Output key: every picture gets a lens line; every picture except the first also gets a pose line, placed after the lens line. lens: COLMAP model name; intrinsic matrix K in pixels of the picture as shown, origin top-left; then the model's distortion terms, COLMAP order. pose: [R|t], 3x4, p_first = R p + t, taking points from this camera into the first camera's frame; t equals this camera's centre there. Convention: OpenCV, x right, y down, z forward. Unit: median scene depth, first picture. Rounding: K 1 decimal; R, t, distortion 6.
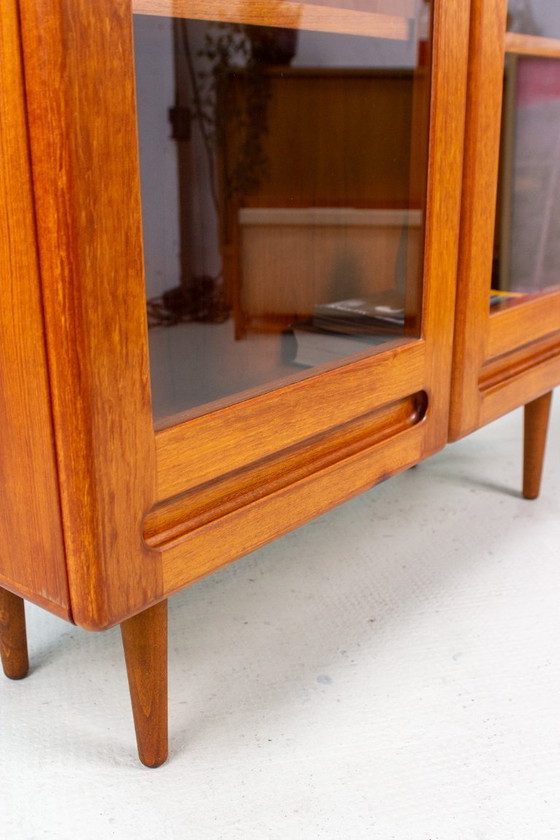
lens RADIAL K [[916.8, 0, 280.0], [0, 916.8, 420.0], [0, 0, 1]] dist [-0.080687, 0.010529]
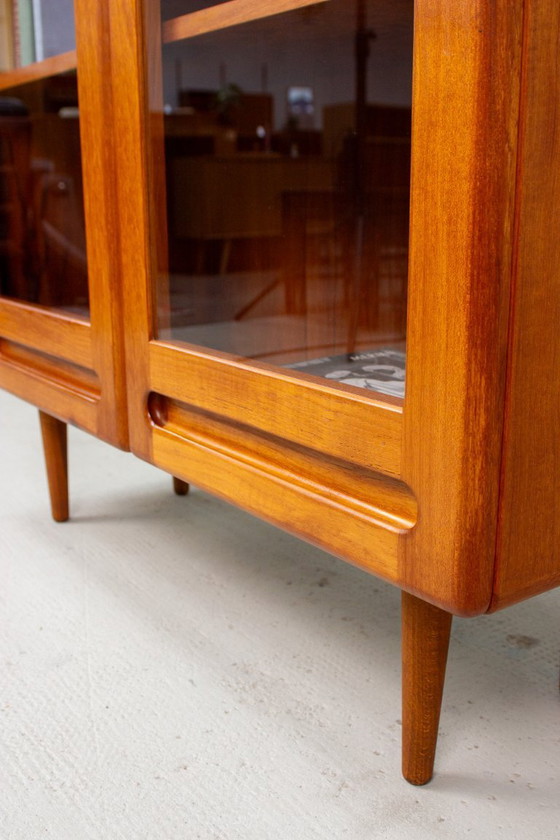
lens RADIAL K [[927.5, 0, 280.0], [0, 927.5, 420.0], [0, 0, 1]] dist [-0.075127, 0.059912]
pose [[-0.252030, 0.246535, -0.935789, 1.262550], [-0.303294, 0.898162, 0.318306, -0.439380], [0.918964, 0.364042, -0.151591, 1.518054]]
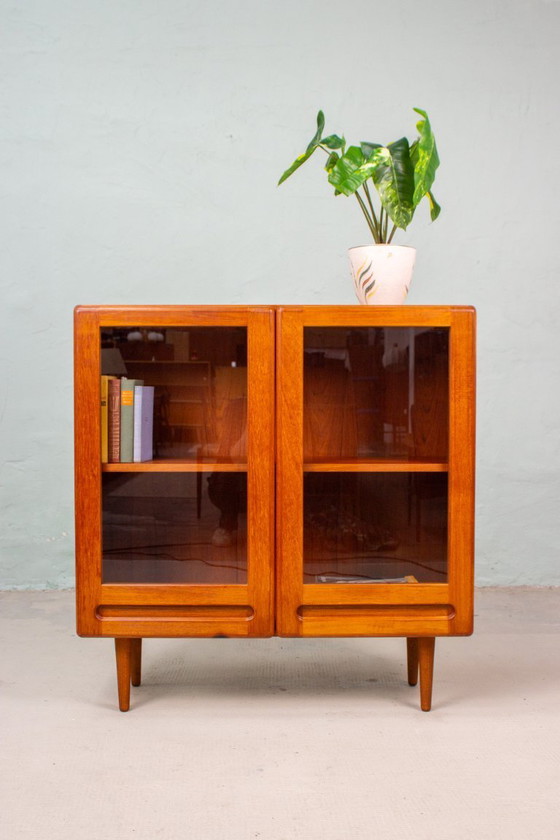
lens RADIAL K [[947.0, 0, 280.0], [0, 947.0, 420.0], [0, 0, 1]] dist [-0.076029, -0.018468]
pose [[0.653034, 0.026030, -0.756881, 2.302513], [-0.248259, 0.951544, -0.181472, -0.074158], [0.715482, 0.306410, 0.627852, -0.745887]]
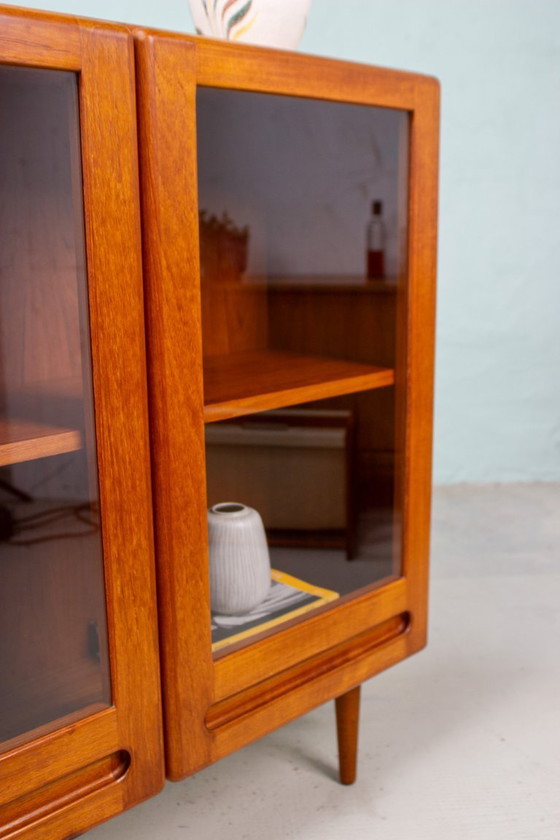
lens RADIAL K [[916.8, 0, 280.0], [0, 916.8, 420.0], [0, 0, 1]] dist [-0.080687, 0.010529]
pose [[0.995412, 0.013703, -0.094695, 0.474872], [-0.024284, 0.993468, -0.111497, -0.328926], [0.092549, 0.113285, 0.989243, -0.078790]]
